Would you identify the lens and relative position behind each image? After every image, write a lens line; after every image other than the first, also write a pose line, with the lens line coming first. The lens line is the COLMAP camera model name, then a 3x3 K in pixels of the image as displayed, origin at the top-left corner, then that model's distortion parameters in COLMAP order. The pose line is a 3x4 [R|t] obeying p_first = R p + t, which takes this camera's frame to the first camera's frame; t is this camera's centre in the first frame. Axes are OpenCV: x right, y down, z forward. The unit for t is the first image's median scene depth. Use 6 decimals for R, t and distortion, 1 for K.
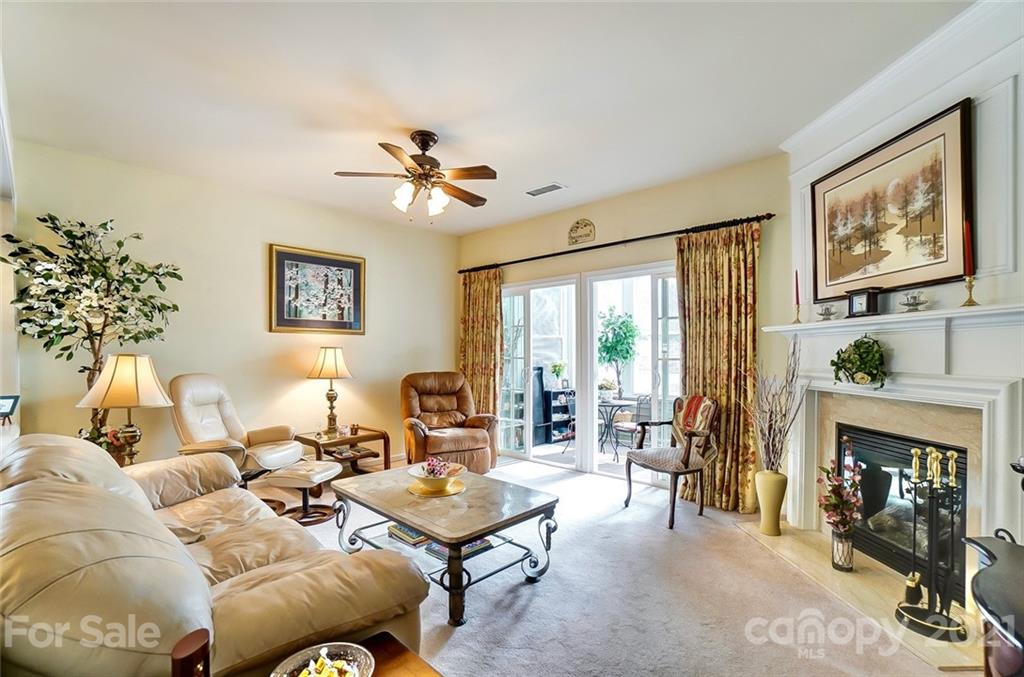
lens RADIAL K [[461.5, 0, 514.4], [0, 461.5, 352.9], [0, 0, 1]] dist [-0.030062, 0.003223]
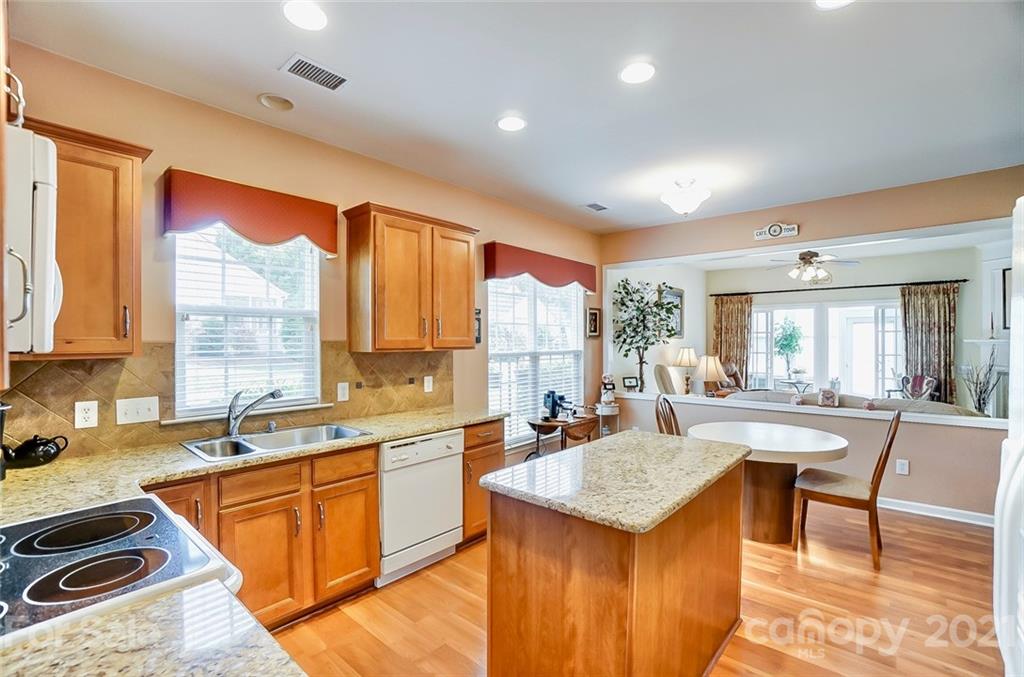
lens RADIAL K [[461.5, 0, 509.4], [0, 461.5, 343.0], [0, 0, 1]] dist [-0.030062, 0.003223]
pose [[0.998805, 0.000740, 0.048870, -1.347464], [-0.001138, 0.999966, 0.008128, -0.050334], [-0.048862, -0.008174, 0.998772, -0.734104]]
